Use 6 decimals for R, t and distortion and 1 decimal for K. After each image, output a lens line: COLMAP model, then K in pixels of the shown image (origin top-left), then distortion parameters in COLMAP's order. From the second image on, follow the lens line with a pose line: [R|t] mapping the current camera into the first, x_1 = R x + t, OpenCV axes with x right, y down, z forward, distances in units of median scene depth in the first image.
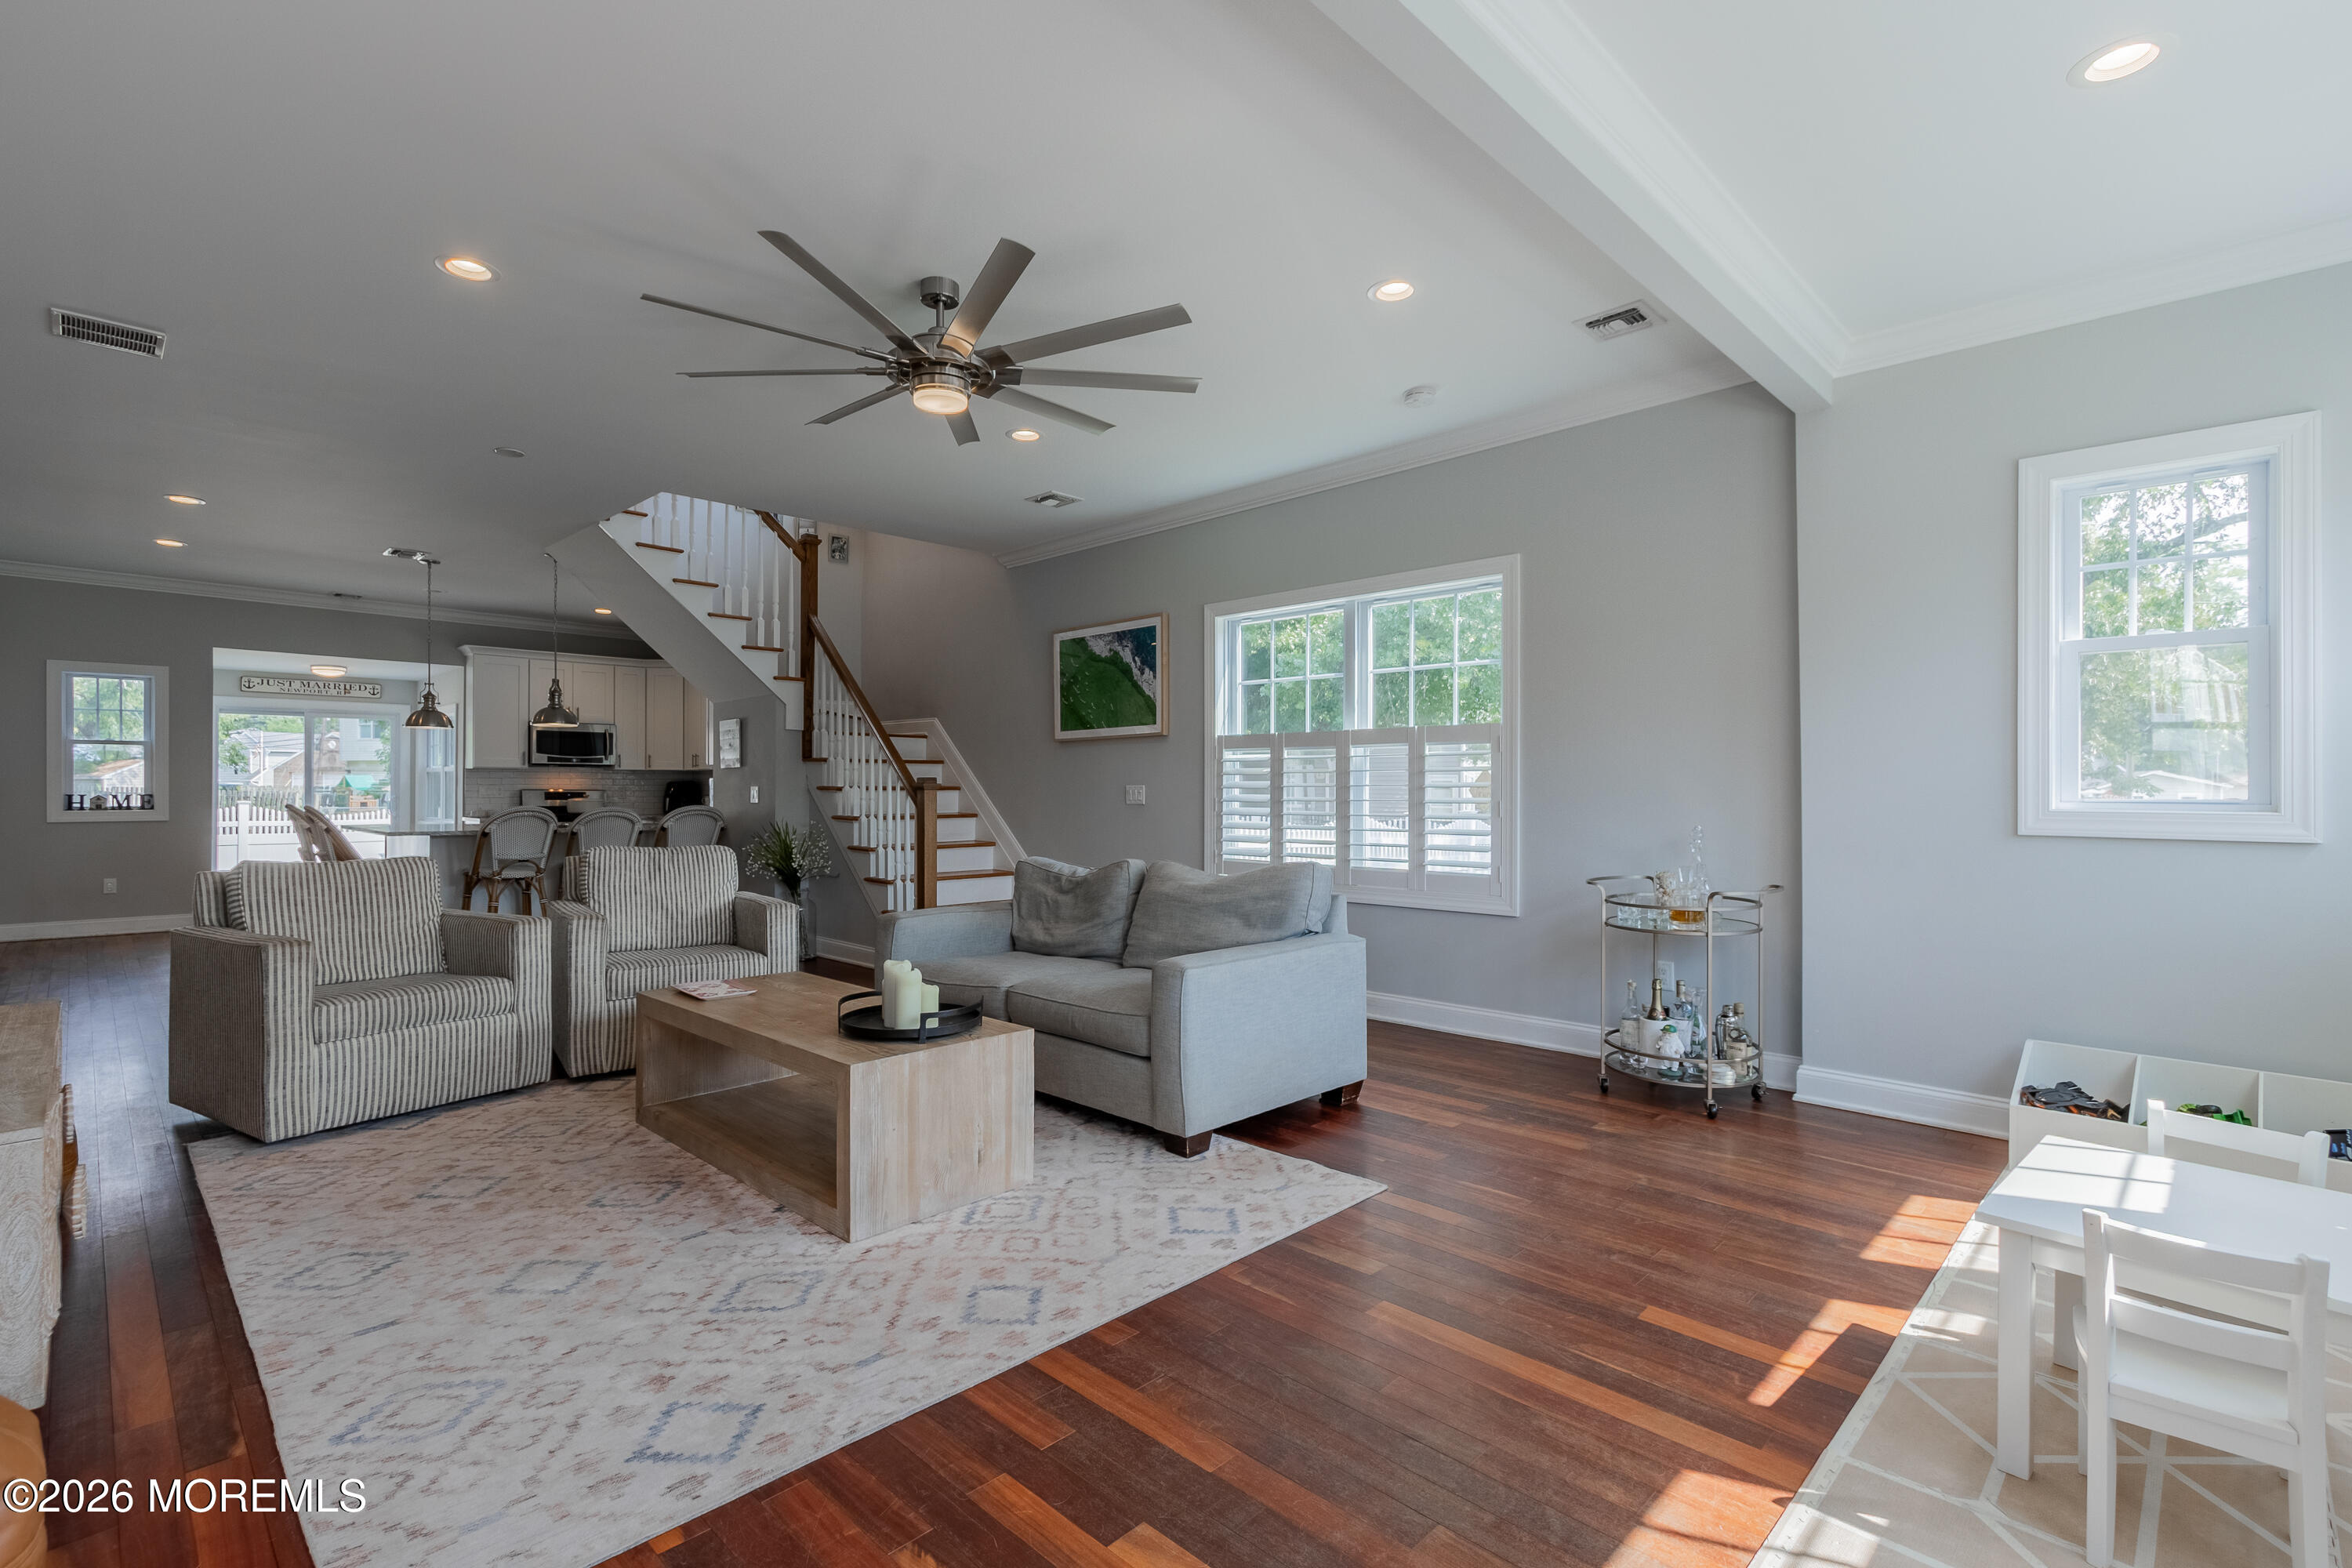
lens RADIAL K [[1096.1, 0, 1153.9], [0, 1096.1, 783.3], [0, 0, 1]] dist [0.011359, -0.006302]
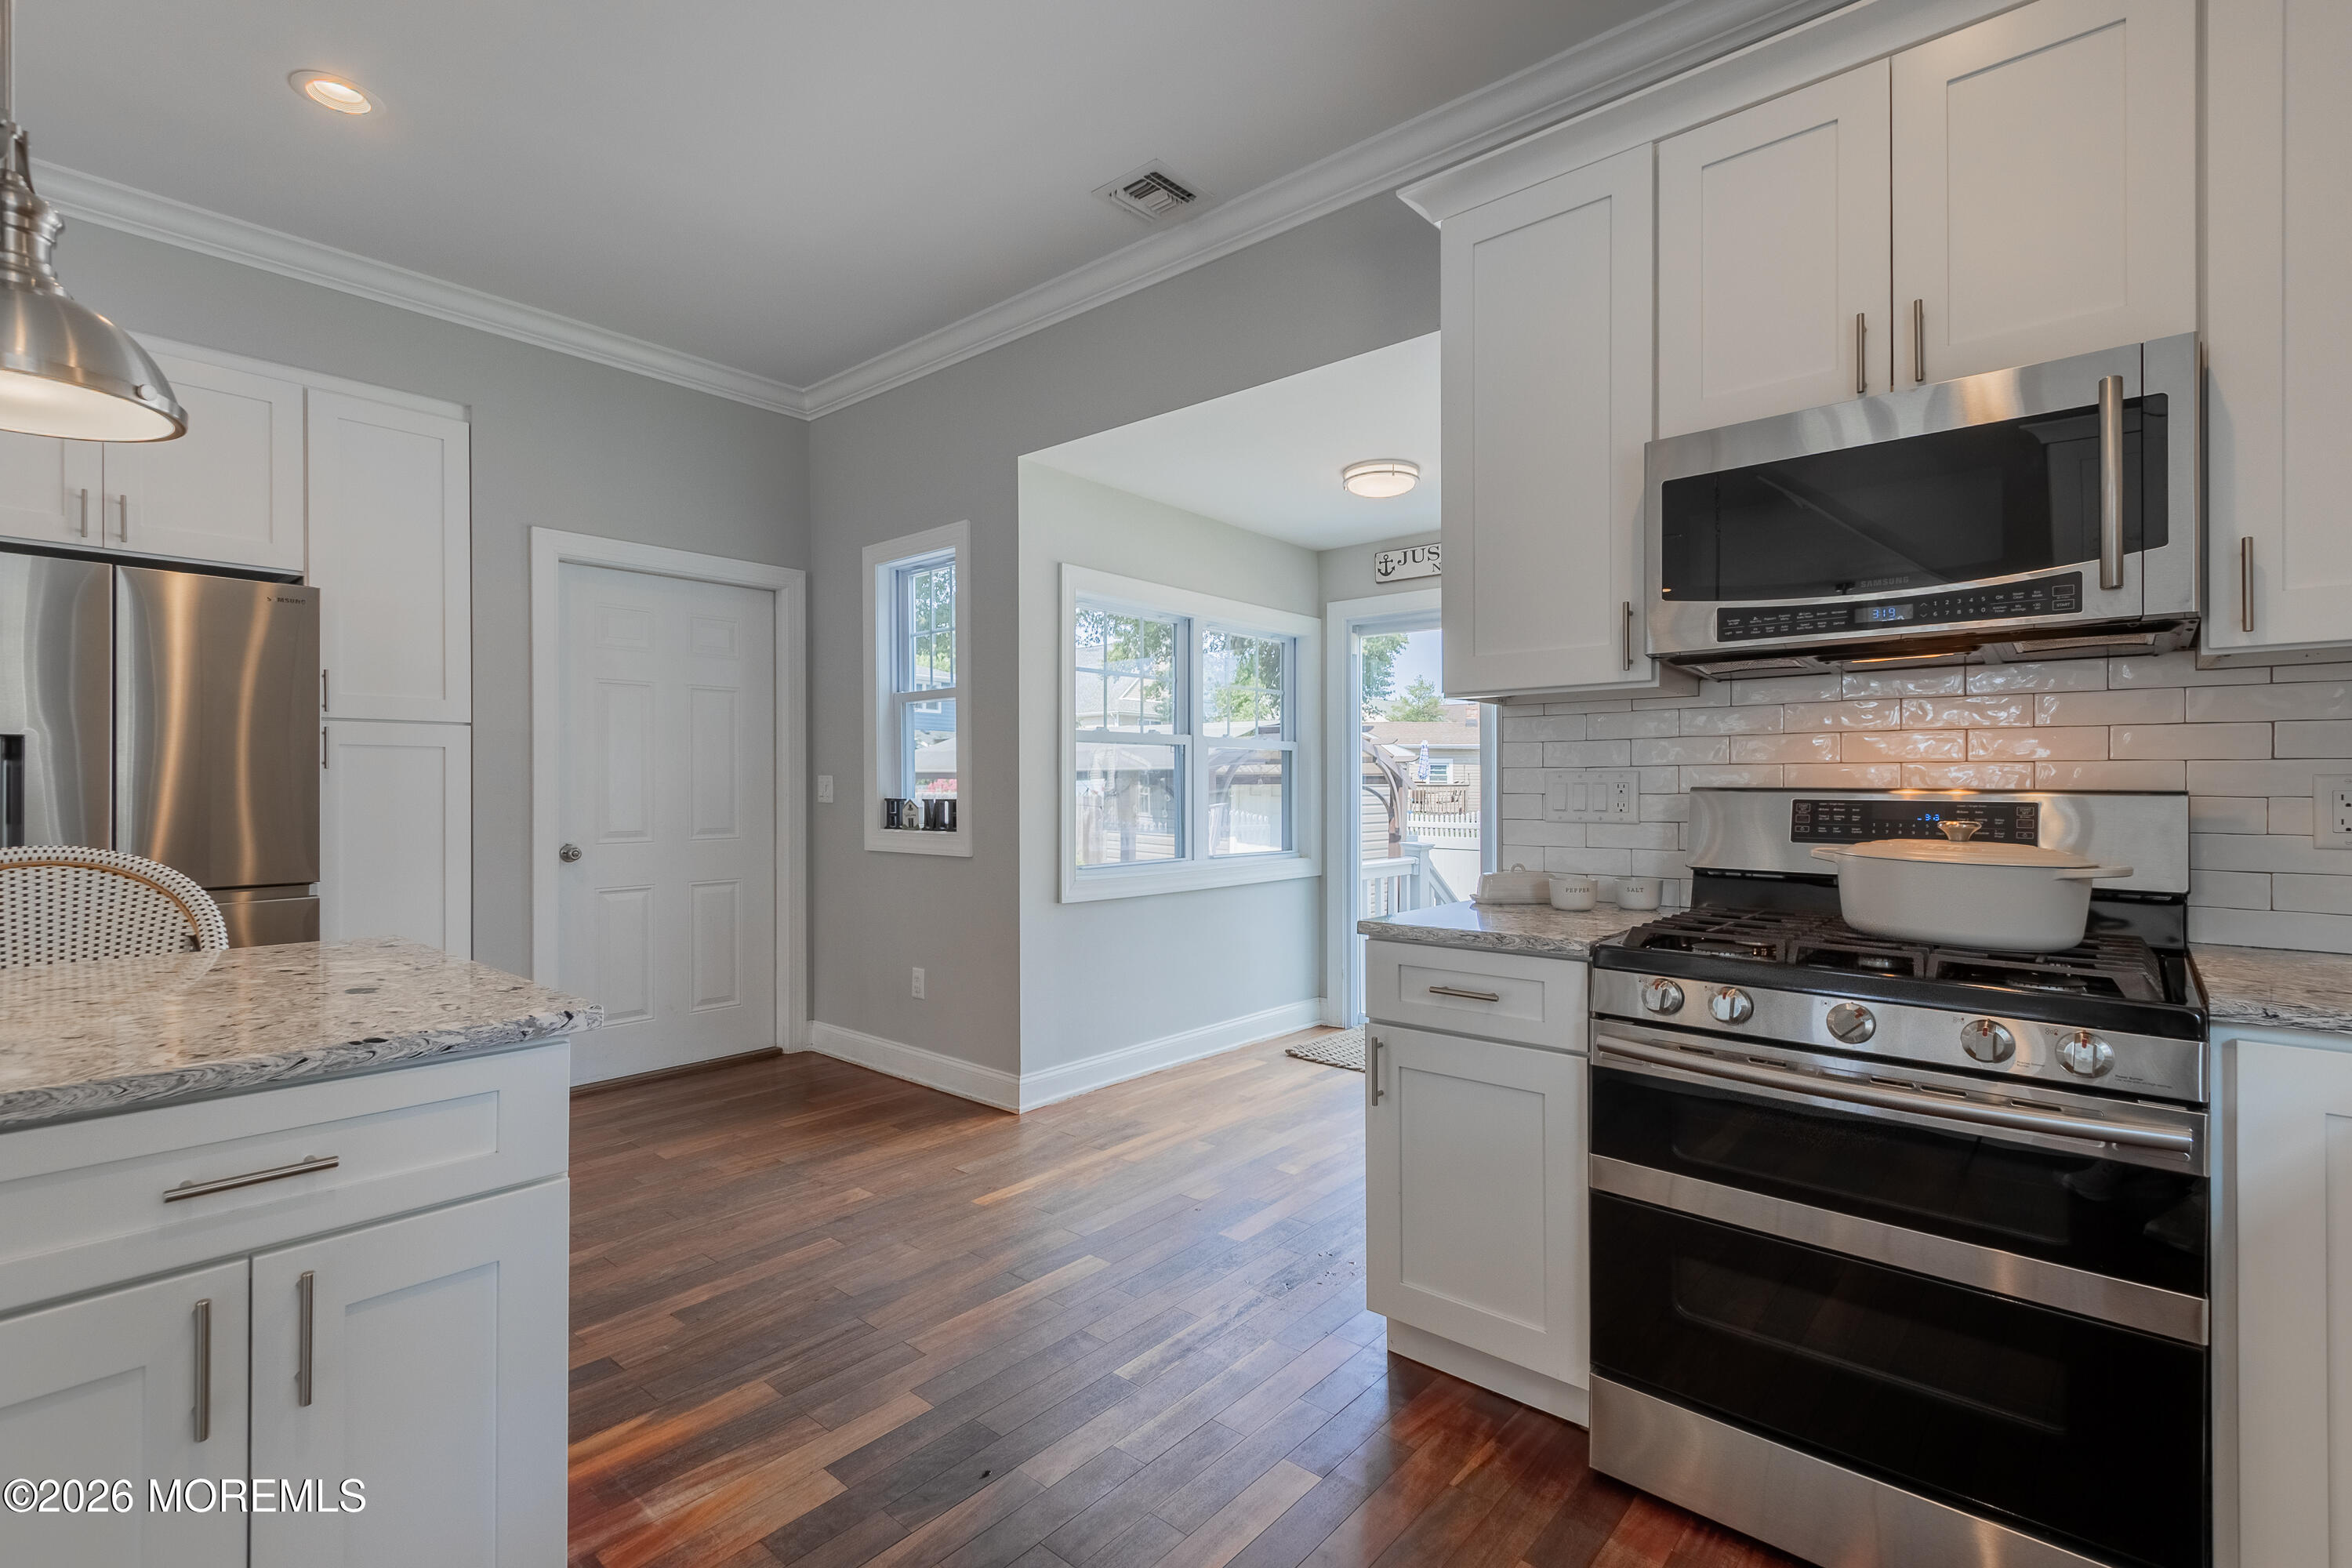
lens RADIAL K [[1084.7, 0, 1149.5], [0, 1084.7, 783.8], [0, 0, 1]] dist [0.005259, -0.000346]
pose [[0.070360, -0.005672, -0.997506, -0.623950], [0.005108, 0.999973, -0.005326, 0.009332], [0.997509, -0.004720, 0.070387, 1.484971]]
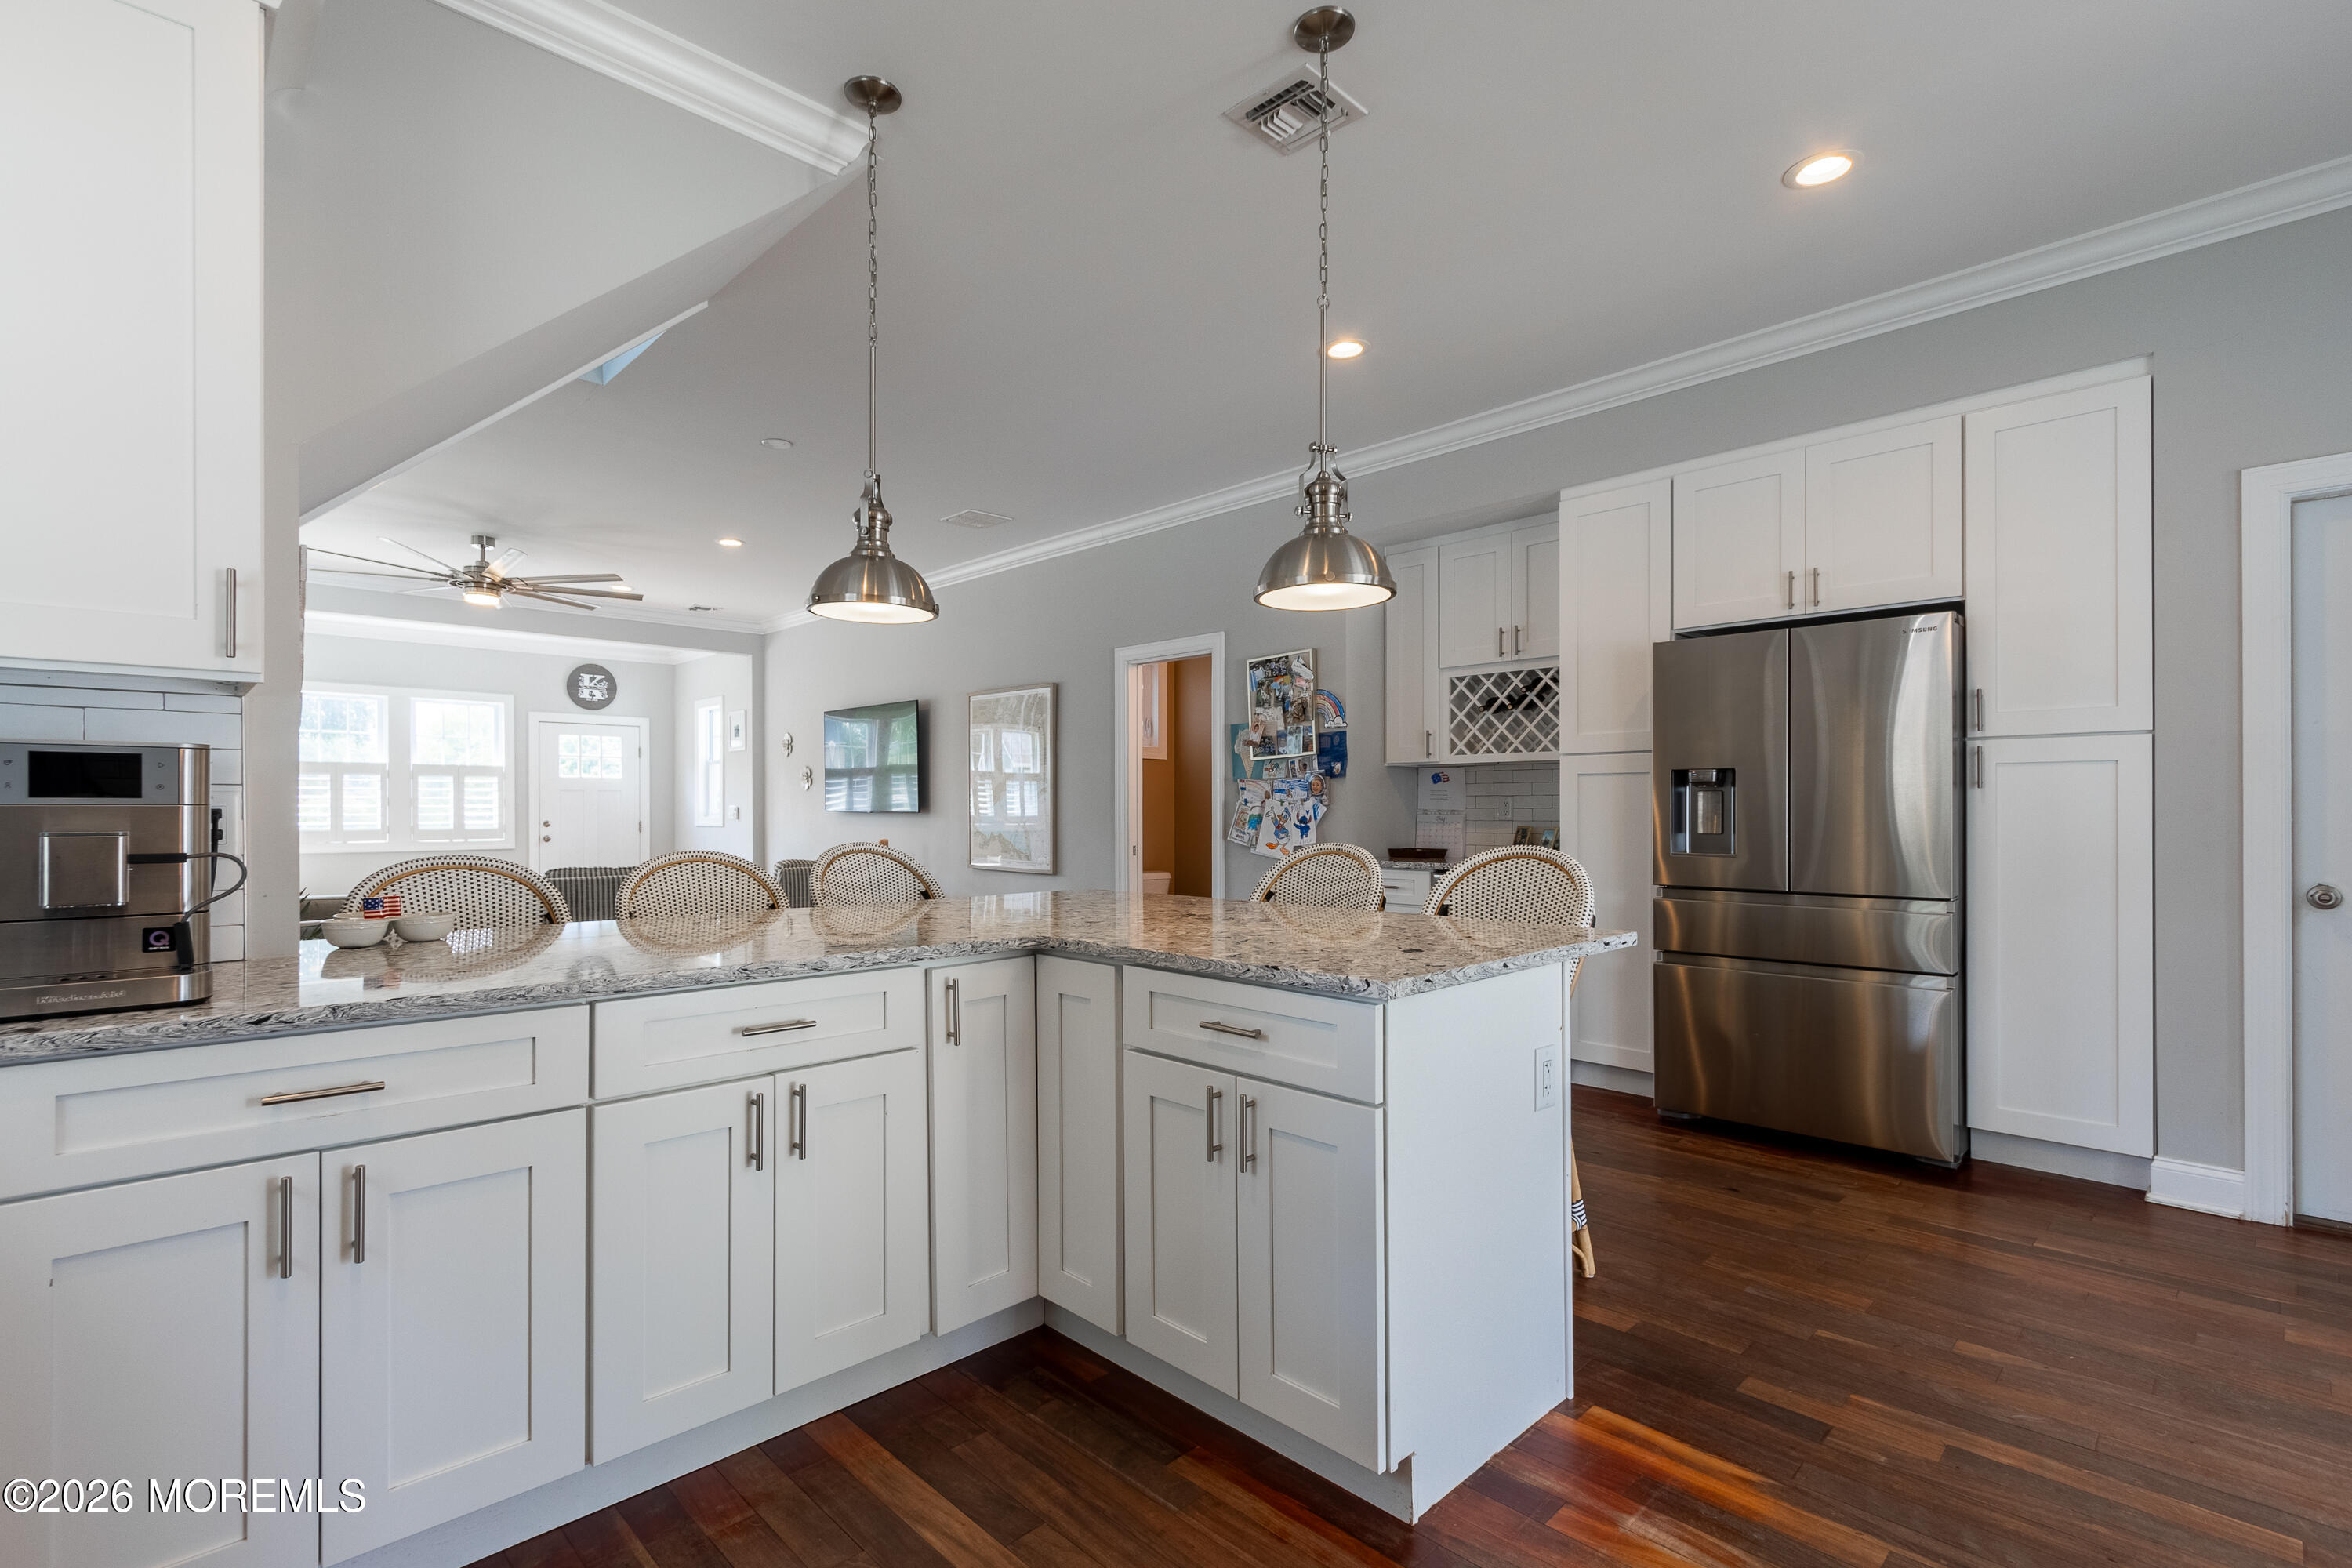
lens RADIAL K [[1084.7, 0, 1152.7], [0, 1084.7, 804.7], [0, 0, 1]] dist [0.005259, -0.000346]
pose [[-0.999985, -0.000336, 0.005519, -0.789419], [-0.000386, 0.999958, -0.009103, 0.009787], [-0.005516, -0.009105, -0.999943, 1.662721]]
